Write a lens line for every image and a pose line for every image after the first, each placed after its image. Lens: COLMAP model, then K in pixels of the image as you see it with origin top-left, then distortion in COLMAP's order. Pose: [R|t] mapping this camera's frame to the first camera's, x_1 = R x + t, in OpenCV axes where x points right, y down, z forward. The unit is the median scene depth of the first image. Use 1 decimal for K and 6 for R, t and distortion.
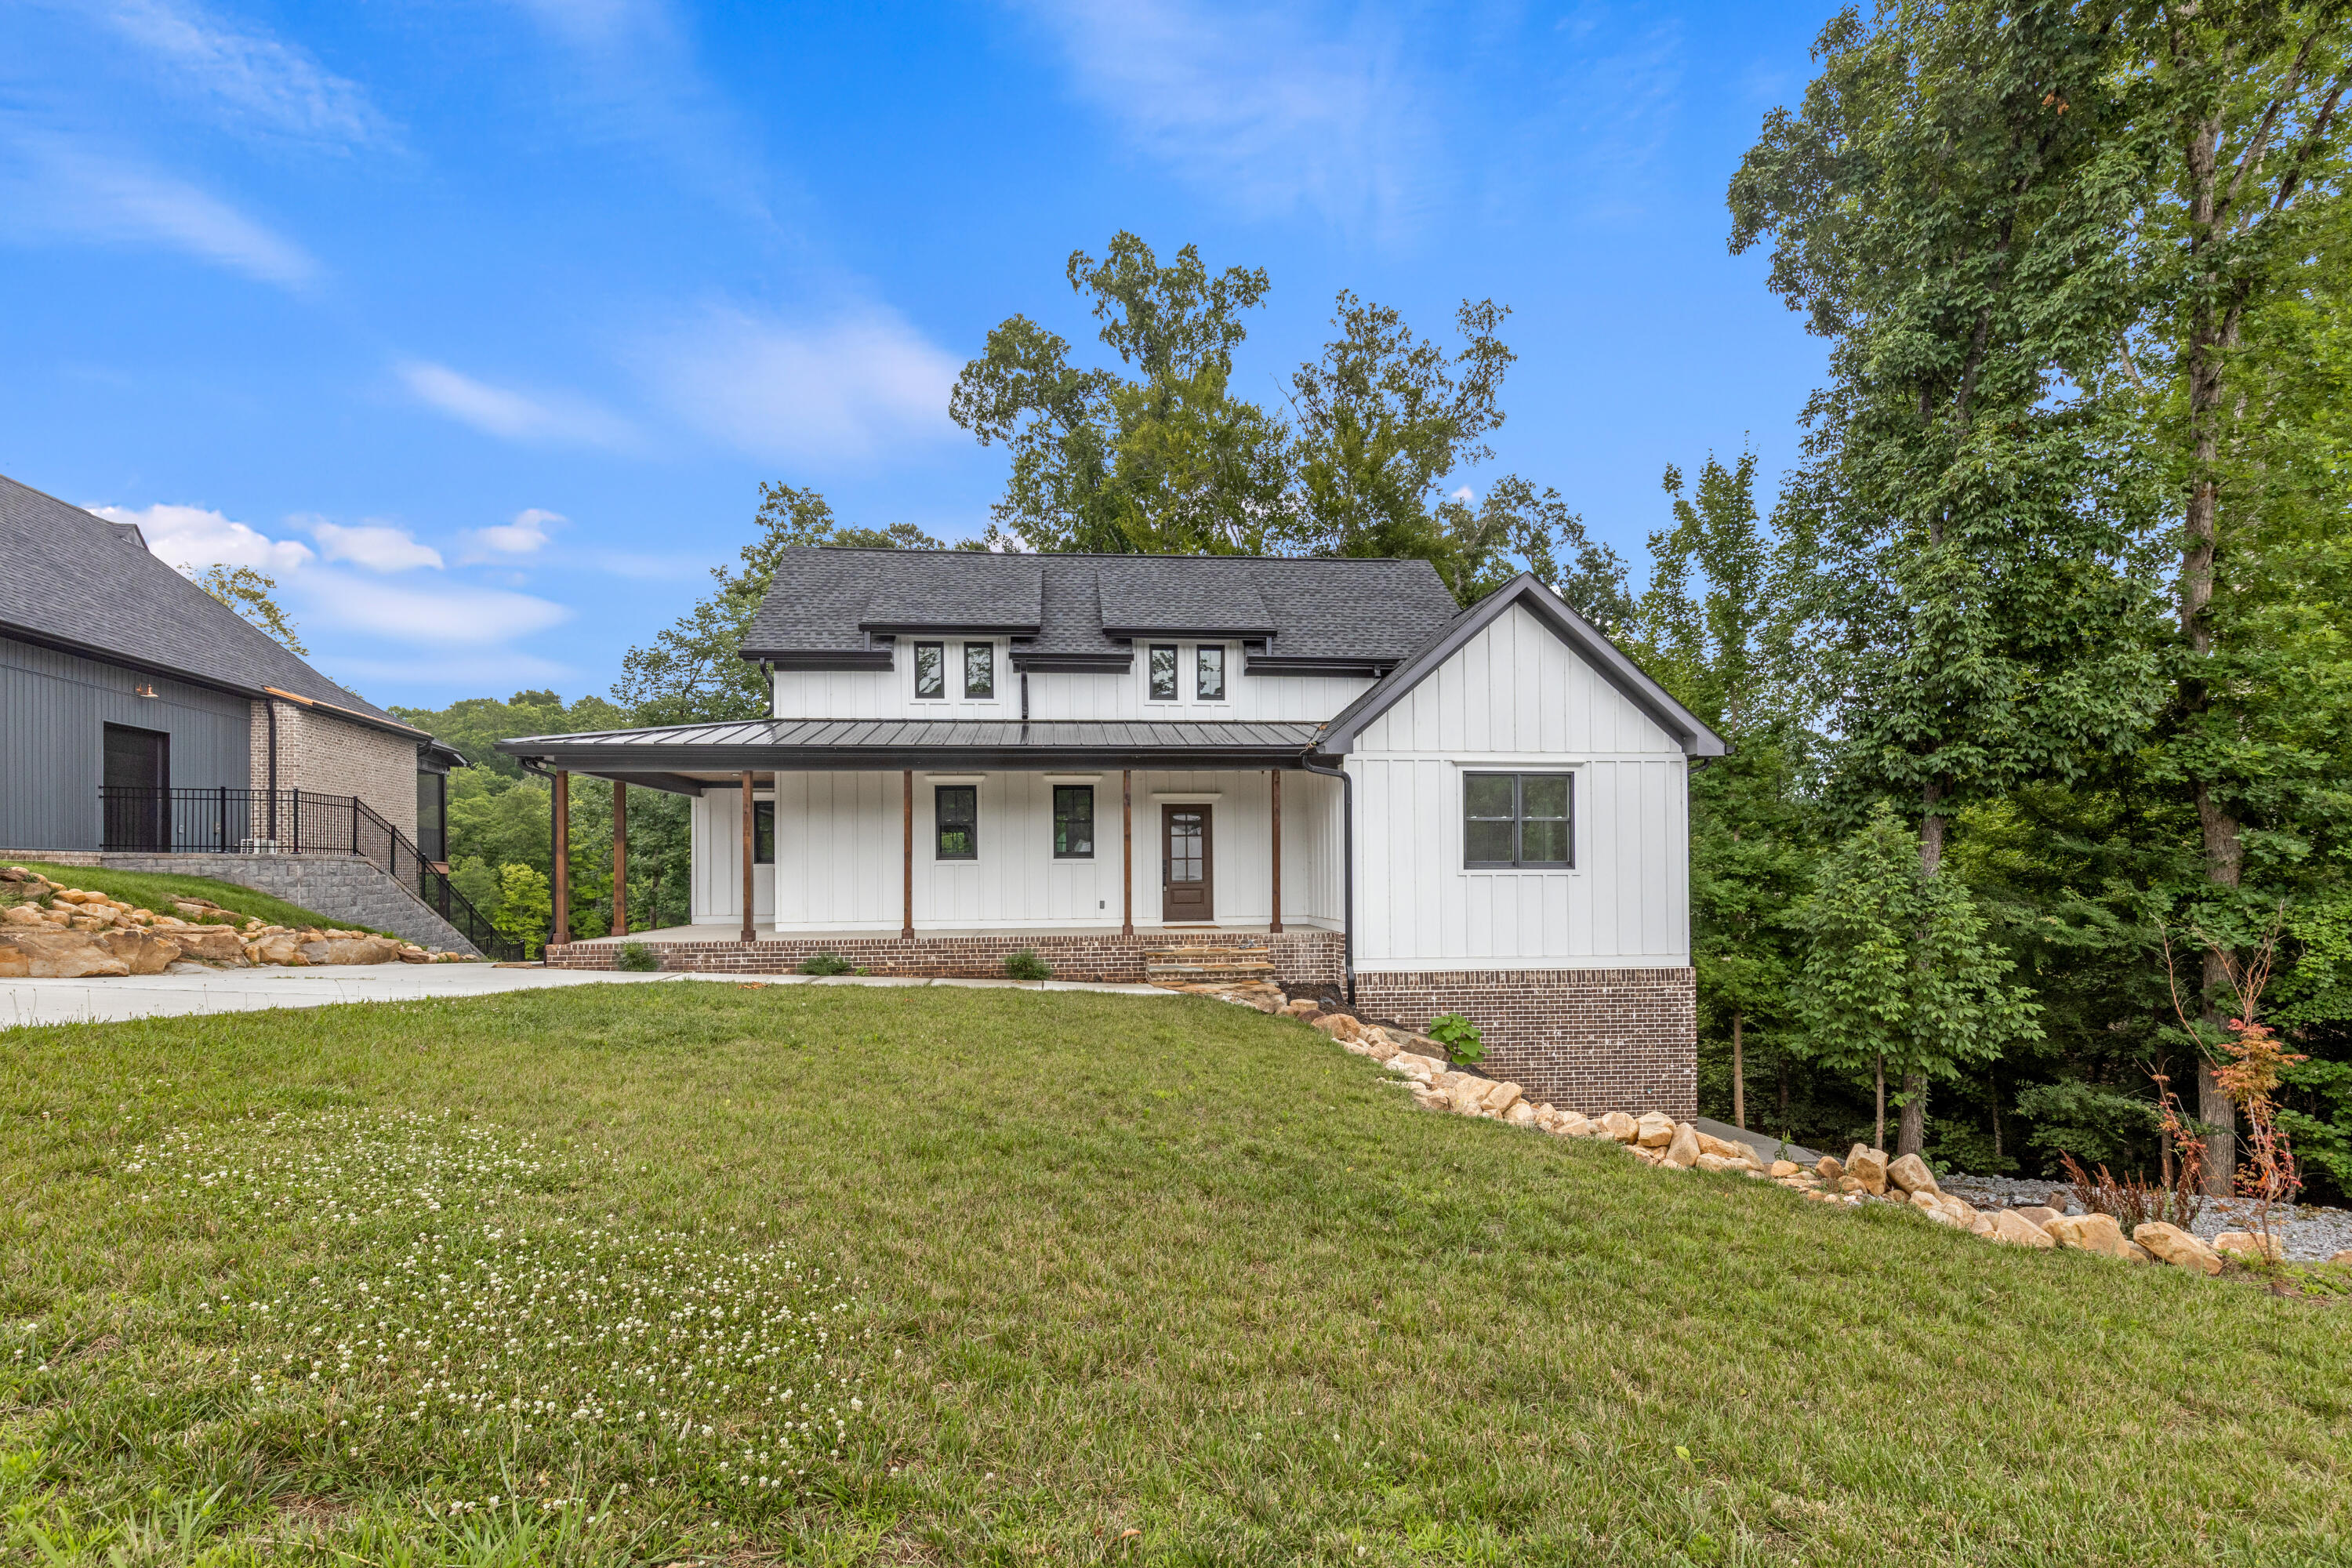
lens RADIAL K [[1101.0, 0, 1136.8], [0, 1101.0, 835.0], [0, 0, 1]] dist [0.002230, -0.000147]
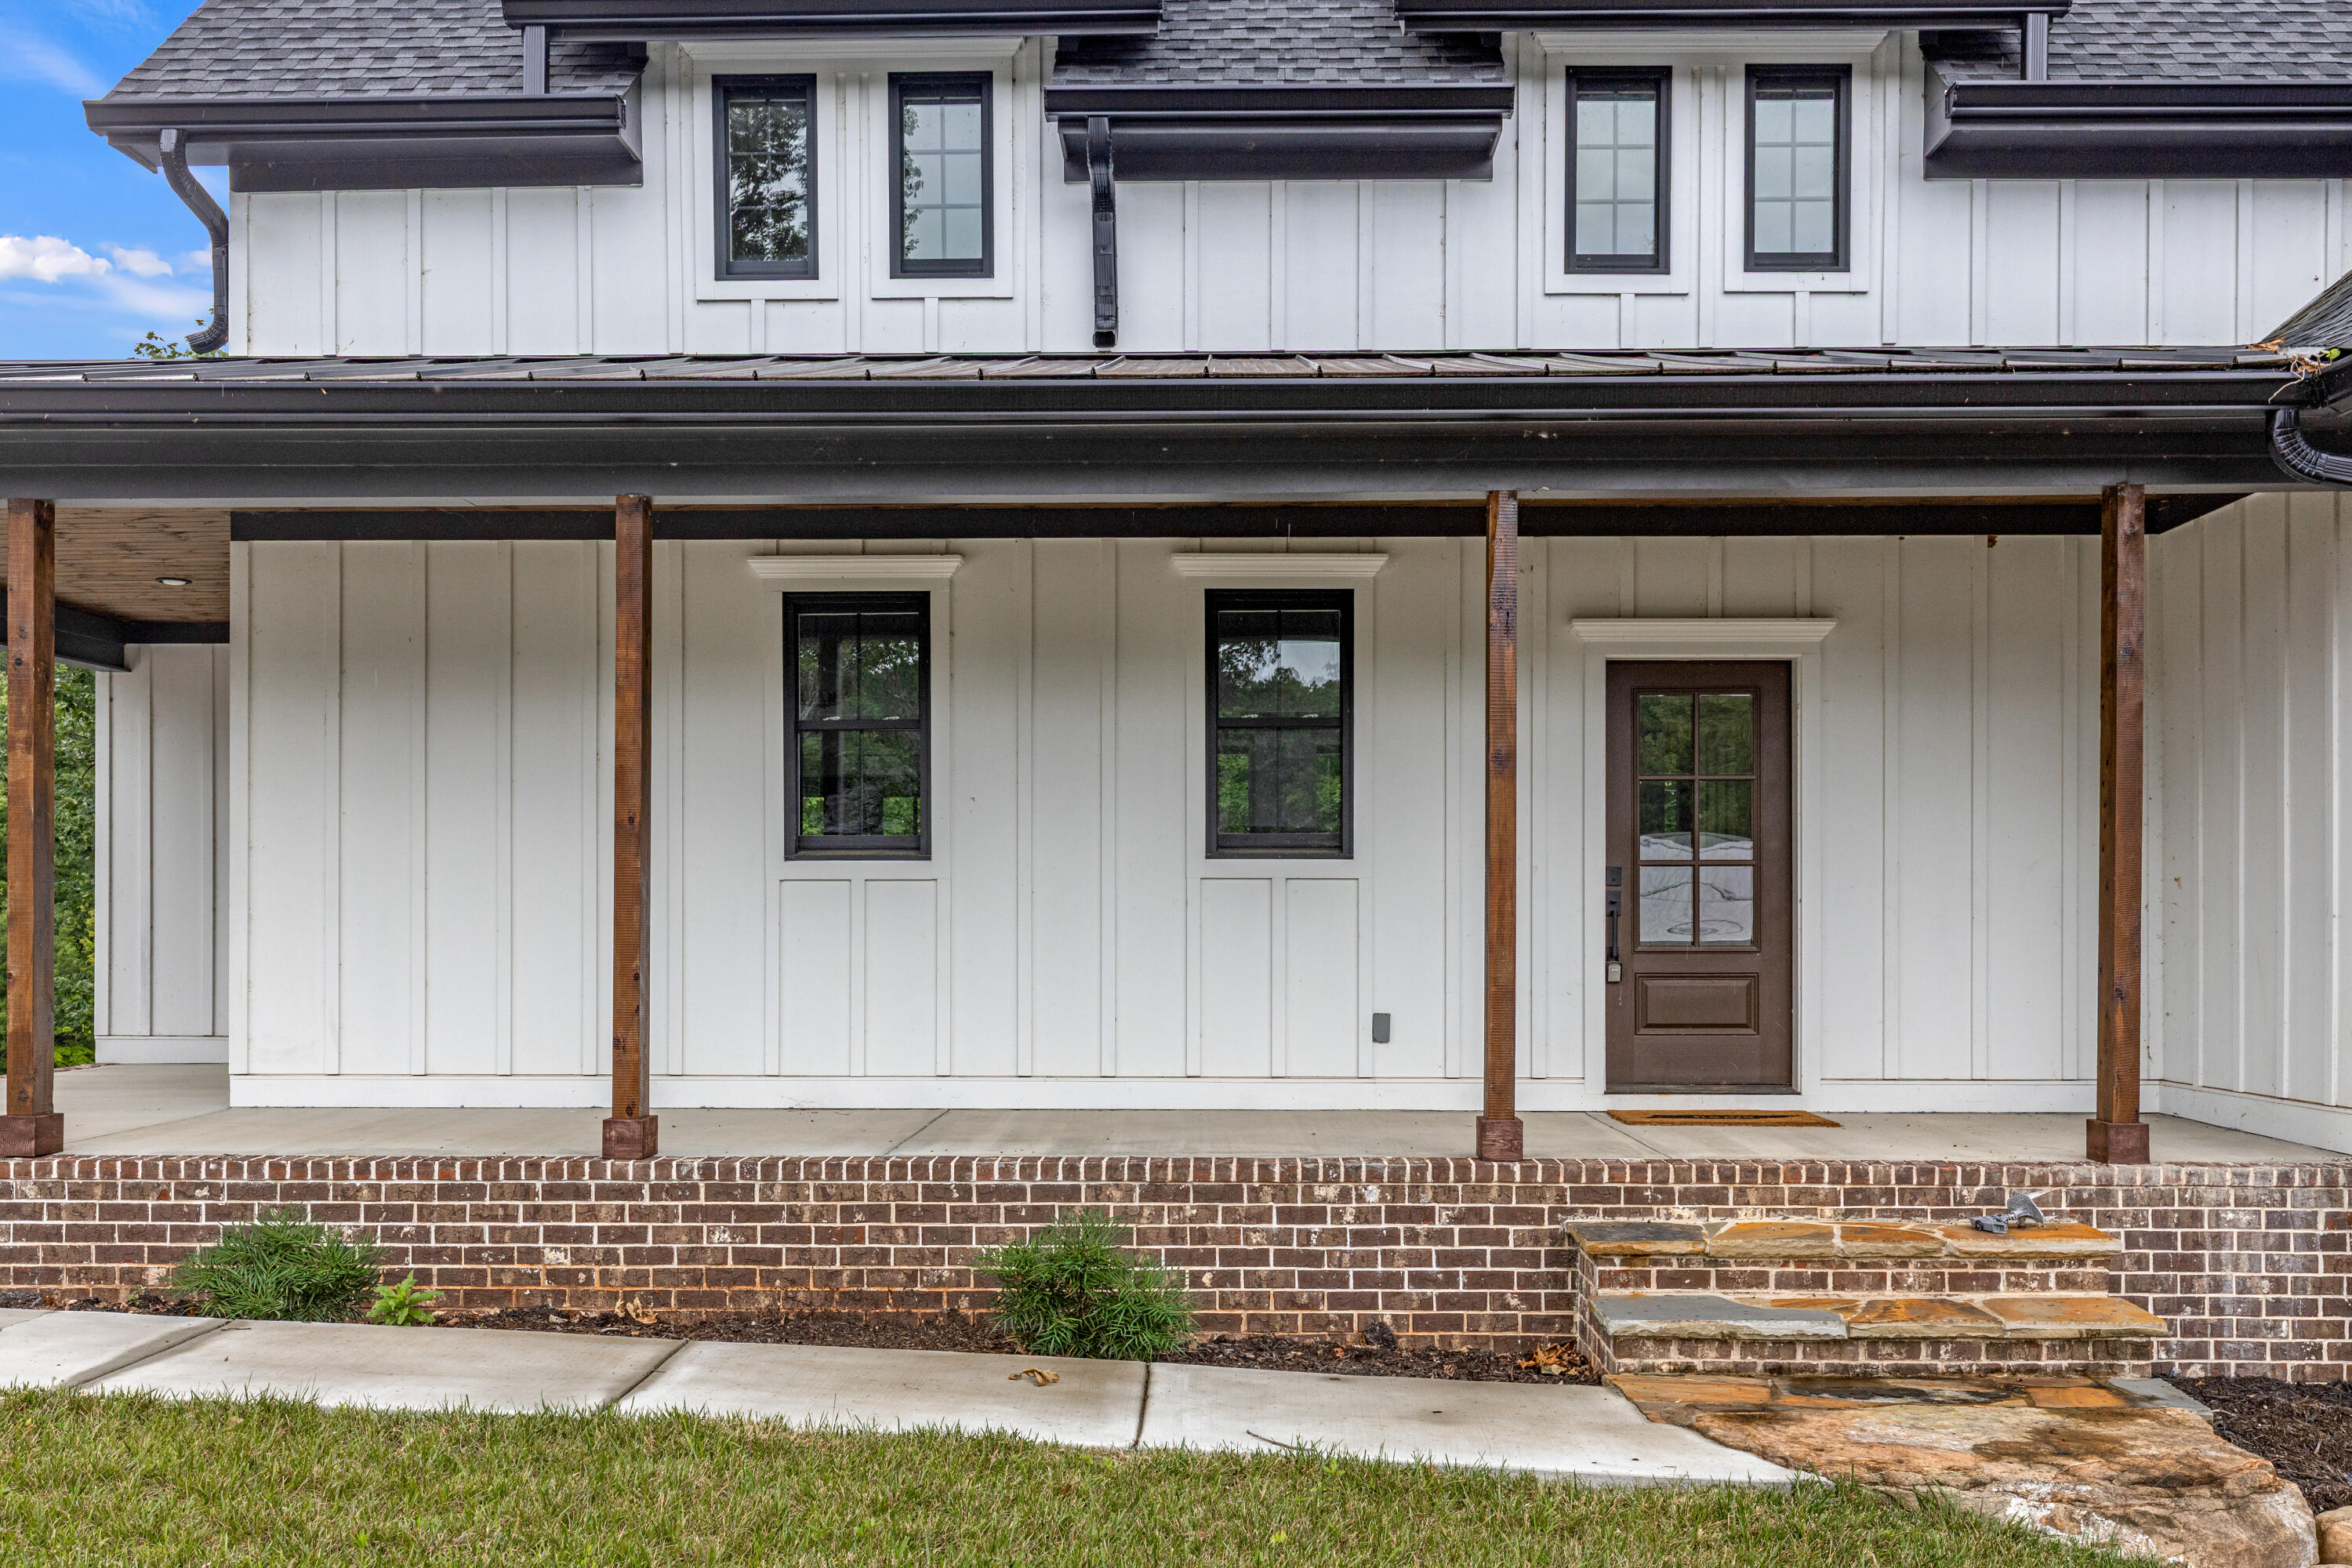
lens RADIAL K [[2331.1, 0, 1101.4], [0, 2331.1, 903.2], [0, 0, 1]] dist [0.011978, 0.005404]
pose [[0.991586, 0.008266, -0.129188, -0.029473], [-0.005442, 0.999739, 0.022198, 0.022407], [0.129337, -0.021308, 0.991372, 0.469364]]
